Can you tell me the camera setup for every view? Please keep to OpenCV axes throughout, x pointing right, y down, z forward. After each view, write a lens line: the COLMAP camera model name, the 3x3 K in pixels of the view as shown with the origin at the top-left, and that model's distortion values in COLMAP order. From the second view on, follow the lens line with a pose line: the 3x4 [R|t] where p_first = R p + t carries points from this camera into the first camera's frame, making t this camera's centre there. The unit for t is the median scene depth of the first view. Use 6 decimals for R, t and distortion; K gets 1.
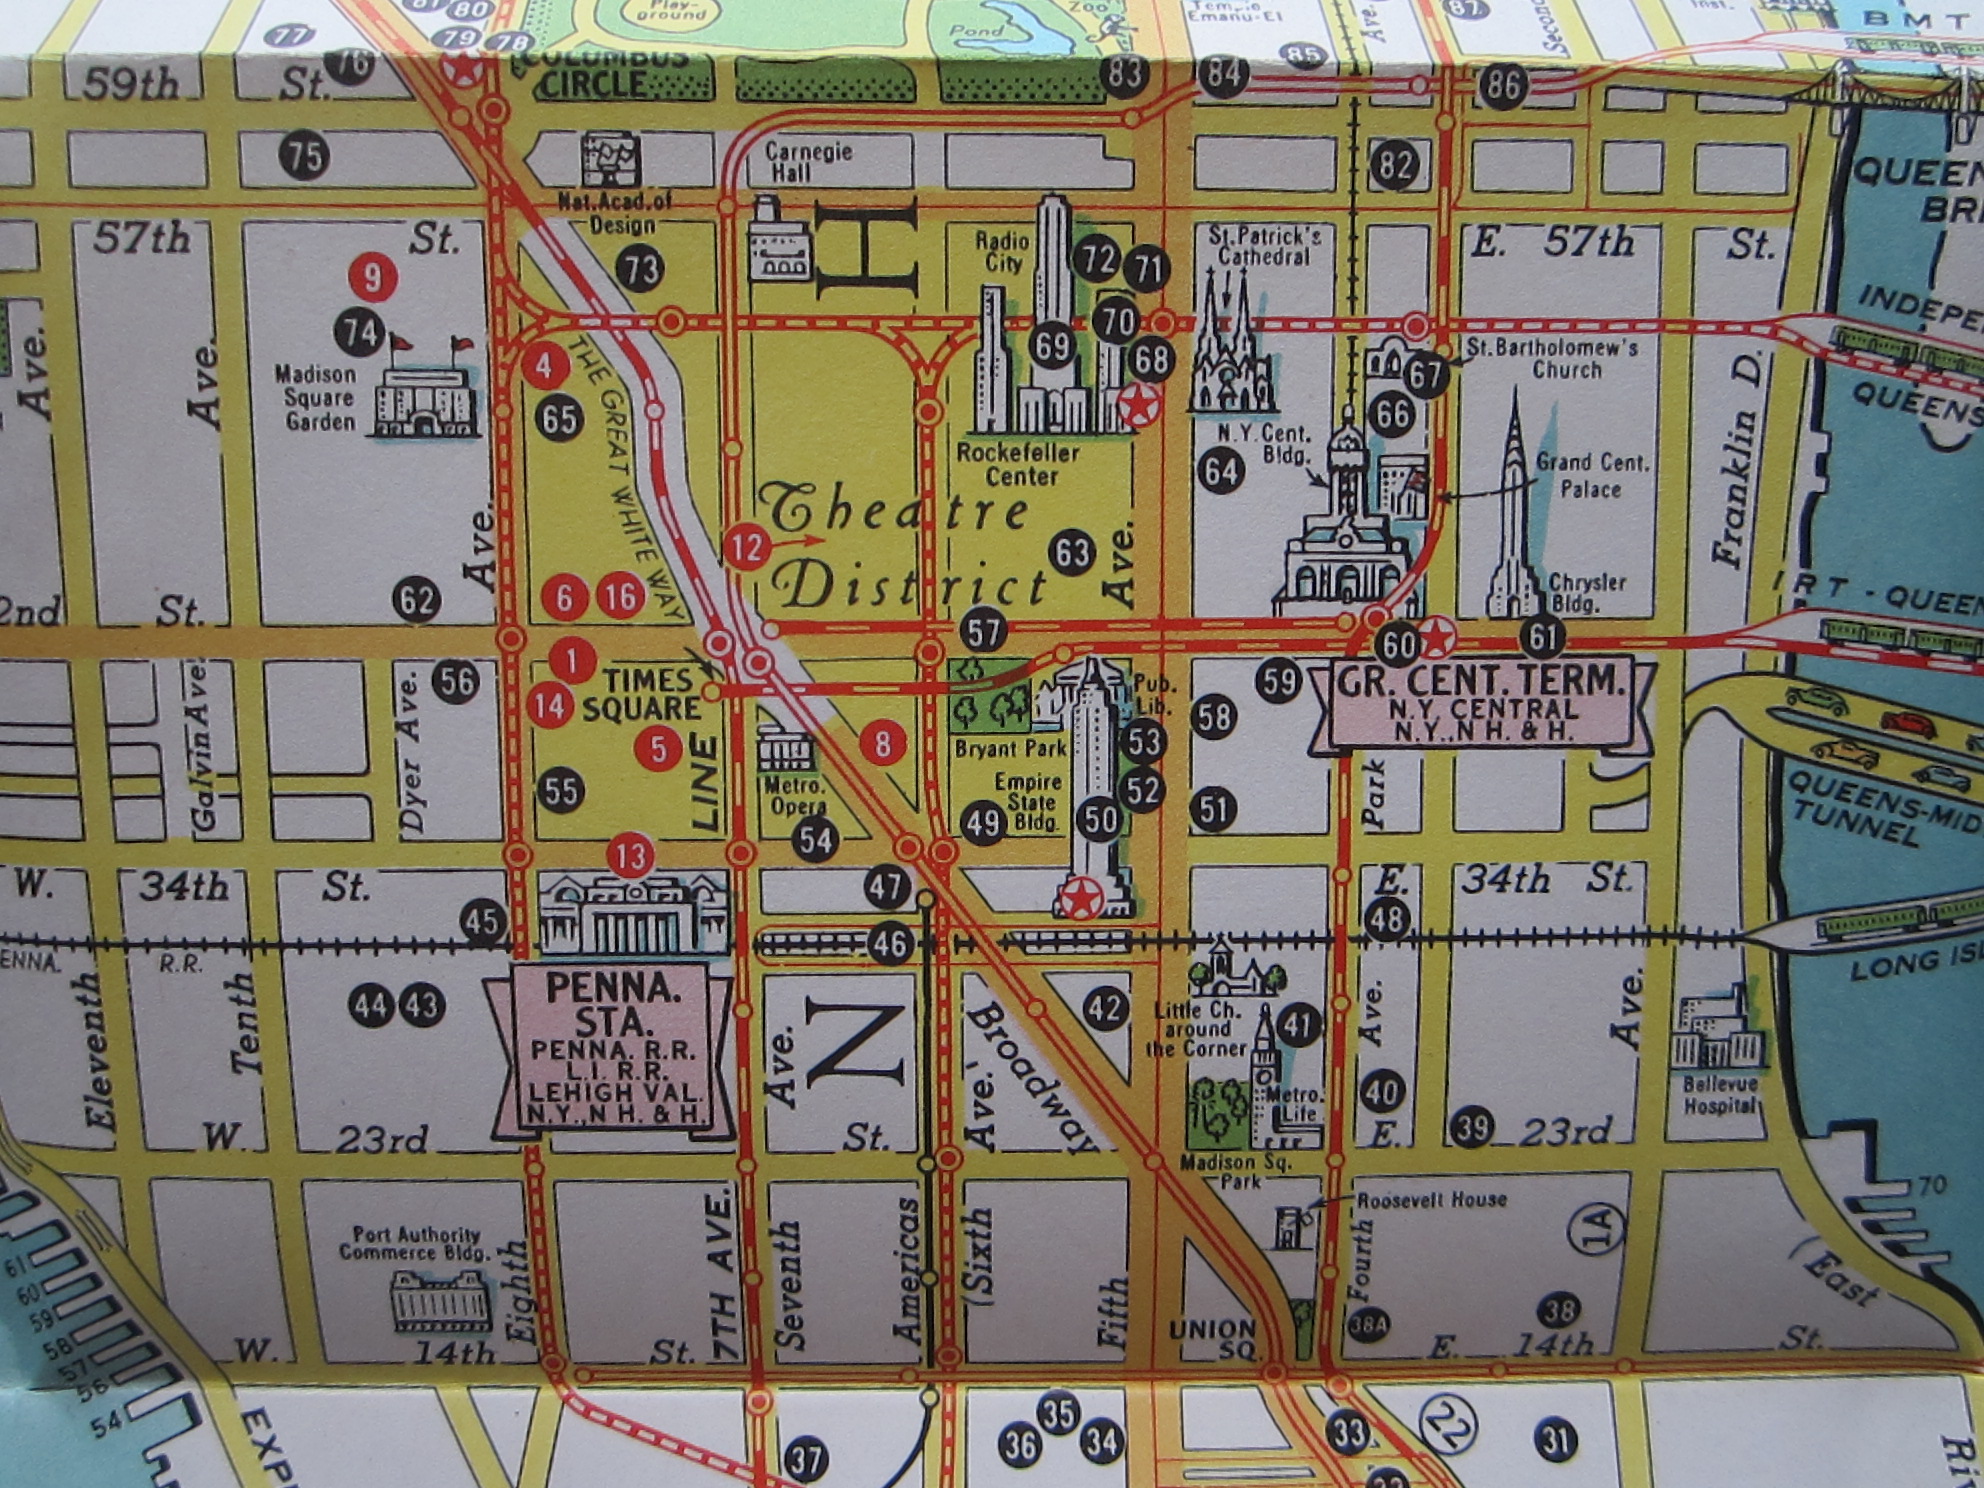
lens RADIAL K [[1598.2, 0, 991.2], [0, 1598.2, 734.6], [0, 0, 1]] dist [-0.034308, 0.003707]
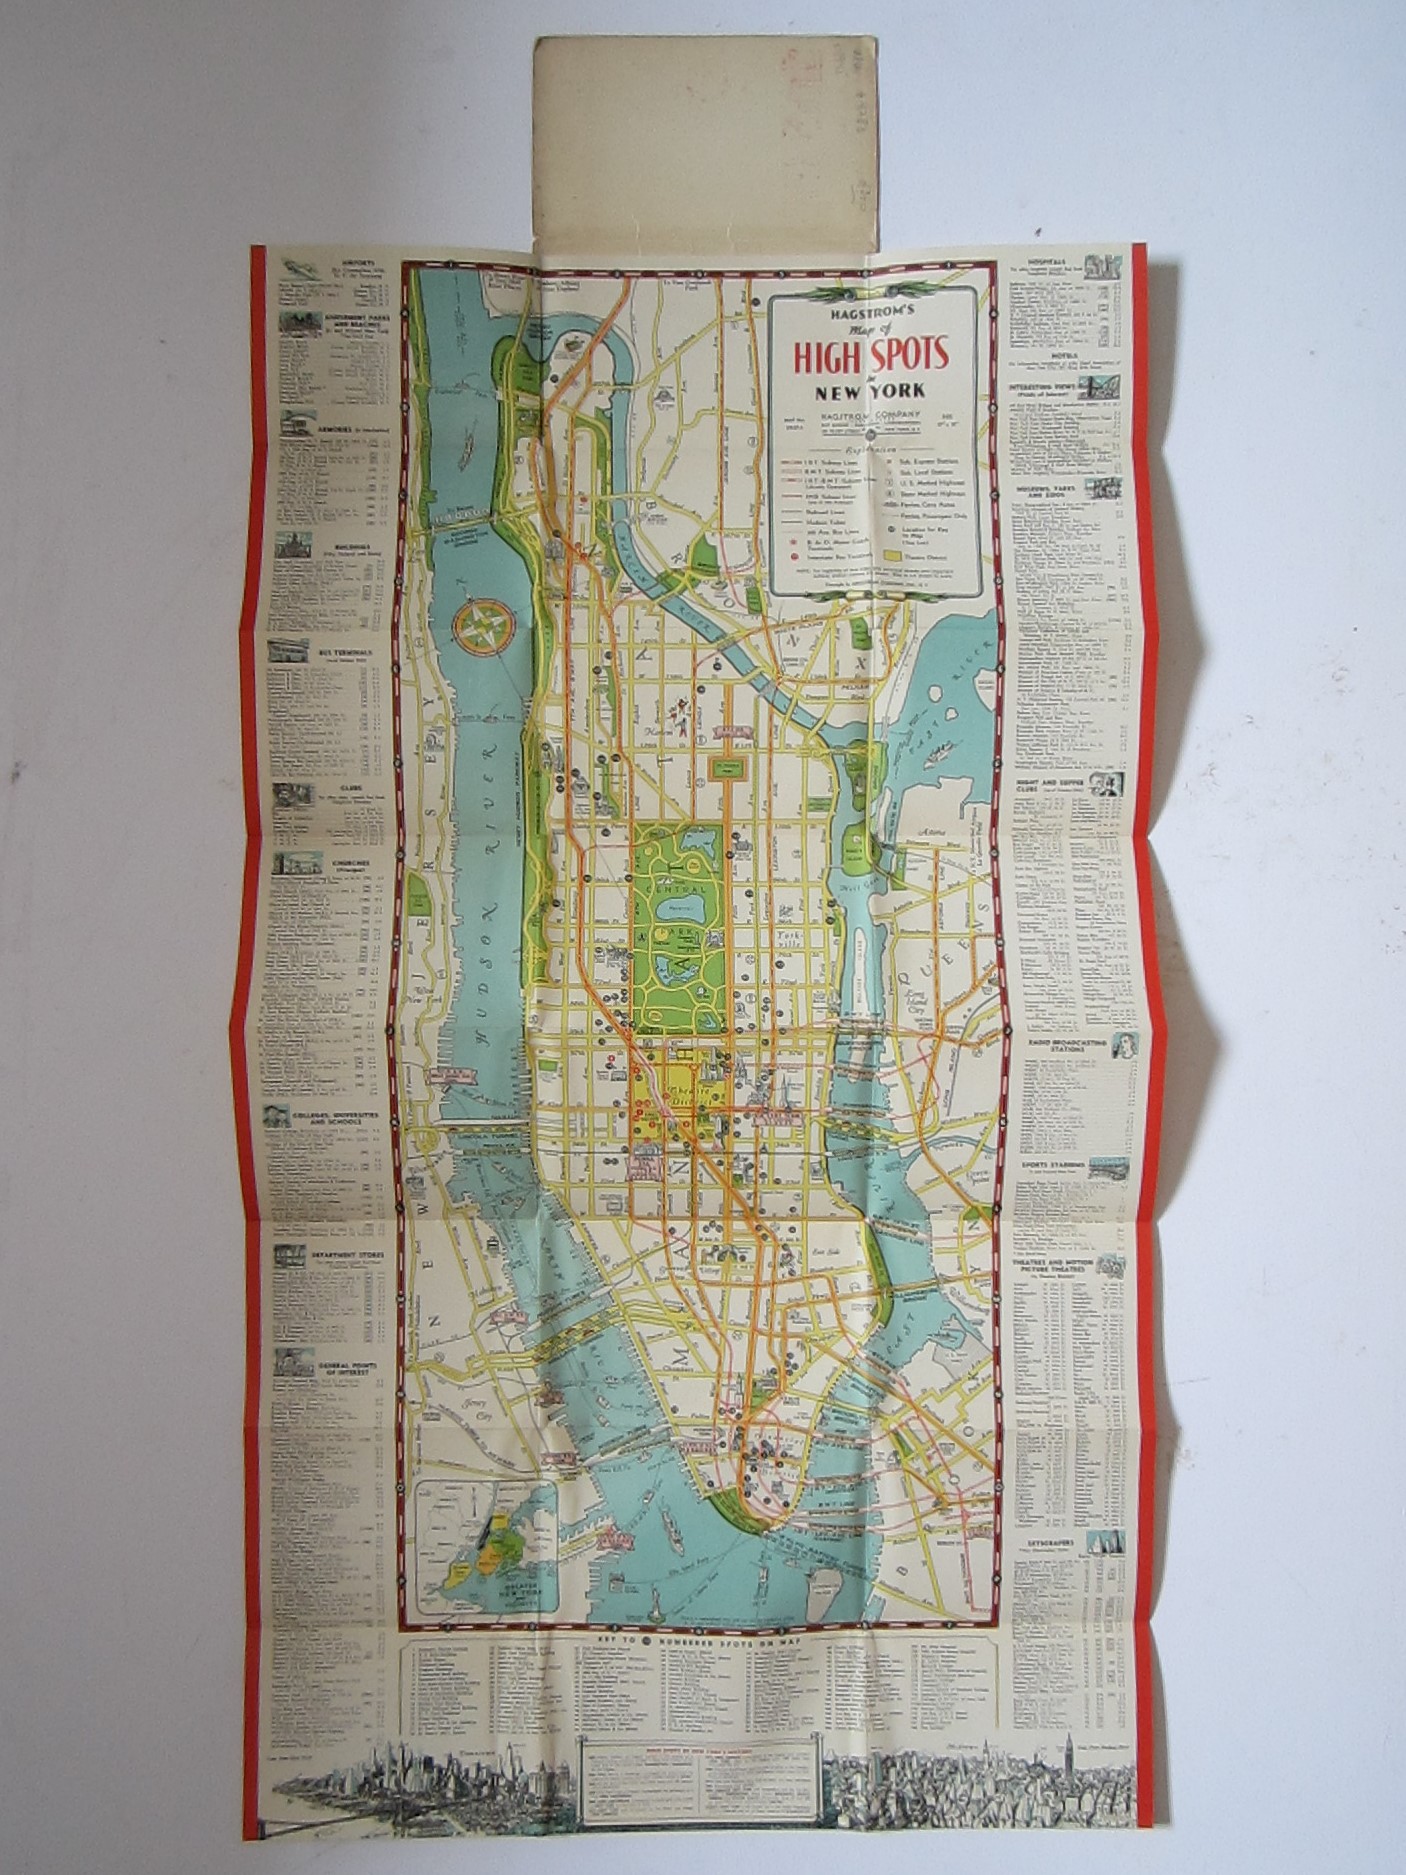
lens RADIAL K [[1510.4, 0, 695.8], [0, 1510.4, 942.6], [0, 0, 1]] dist [-0.034308, 0.003707]
pose [[0.999868, 0.014473, -0.007402, 0.005550], [-0.013143, 0.987687, 0.155887, -1.692789], [0.009567, -0.155769, 0.987747, -4.986964]]
